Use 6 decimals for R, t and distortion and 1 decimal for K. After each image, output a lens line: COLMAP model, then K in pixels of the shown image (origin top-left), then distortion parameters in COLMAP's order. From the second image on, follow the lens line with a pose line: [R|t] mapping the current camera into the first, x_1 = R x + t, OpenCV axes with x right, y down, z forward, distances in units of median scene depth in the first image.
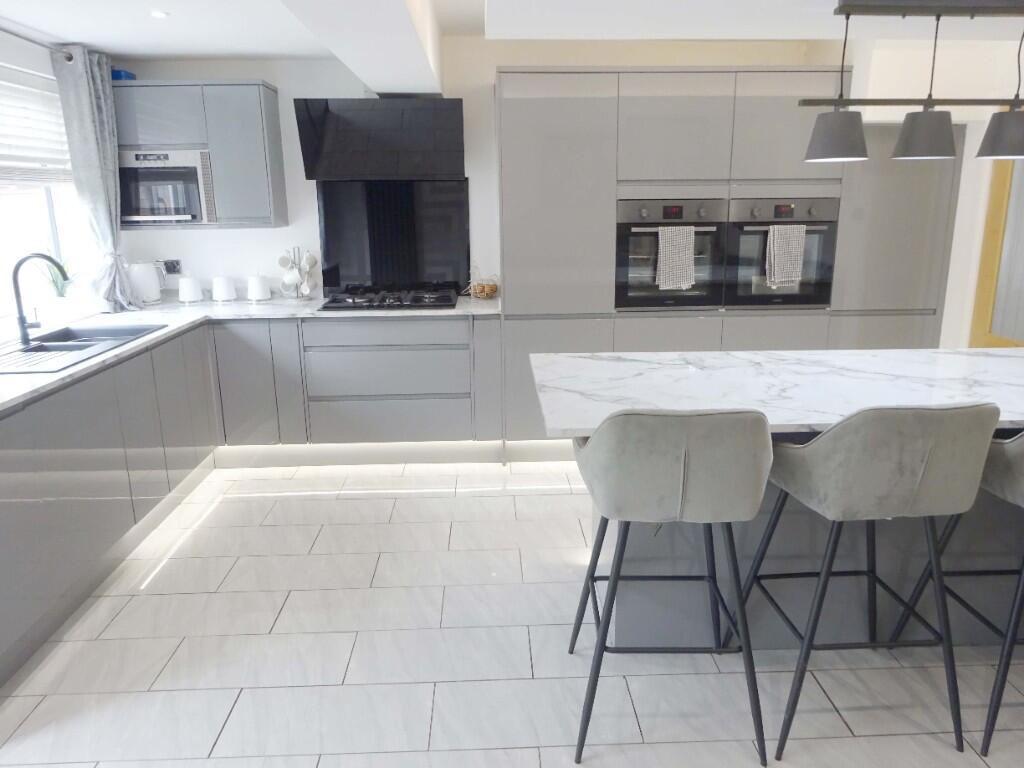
lens RADIAL K [[738.1, 0, 512.7], [0, 738.1, 390.6], [0, 0, 1]] dist [-0.026913, 0.002971]
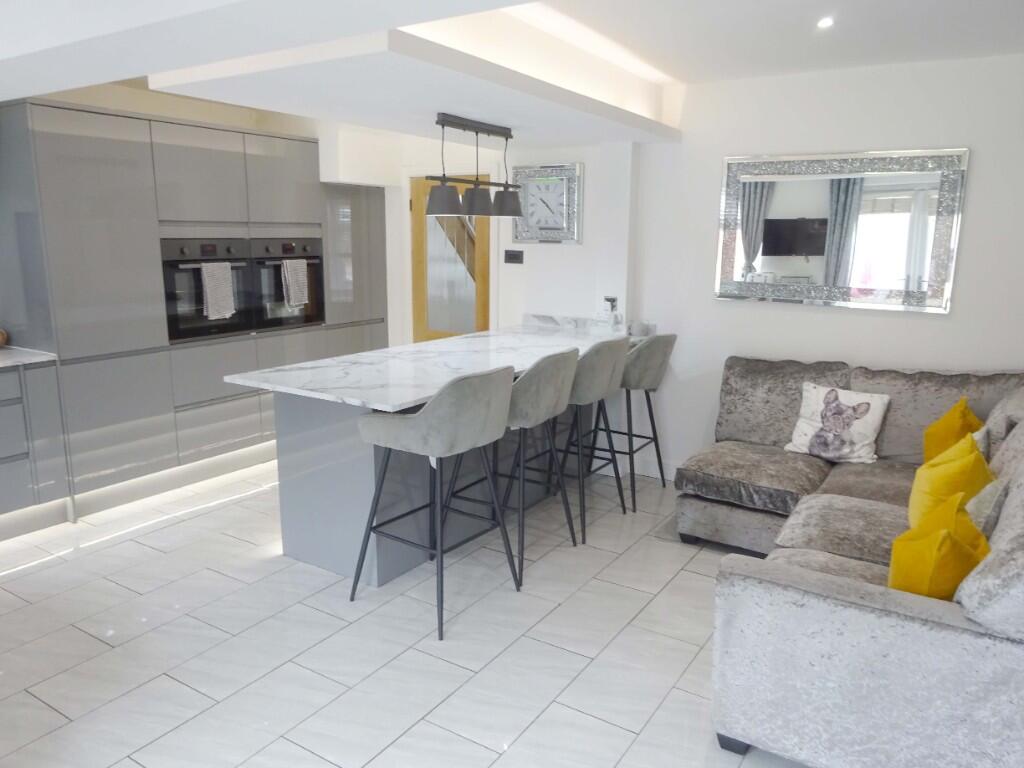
lens RADIAL K [[748.4, 0, 512.0], [0, 748.4, 384.0], [0, 0, 1]] dist [-0.011207, -0.004828]
pose [[0.568486, -0.145842, 0.809663, -0.465083], [0.196397, 0.979765, 0.038586, 0.002763], [-0.798907, 0.137080, 0.585625, -0.000616]]
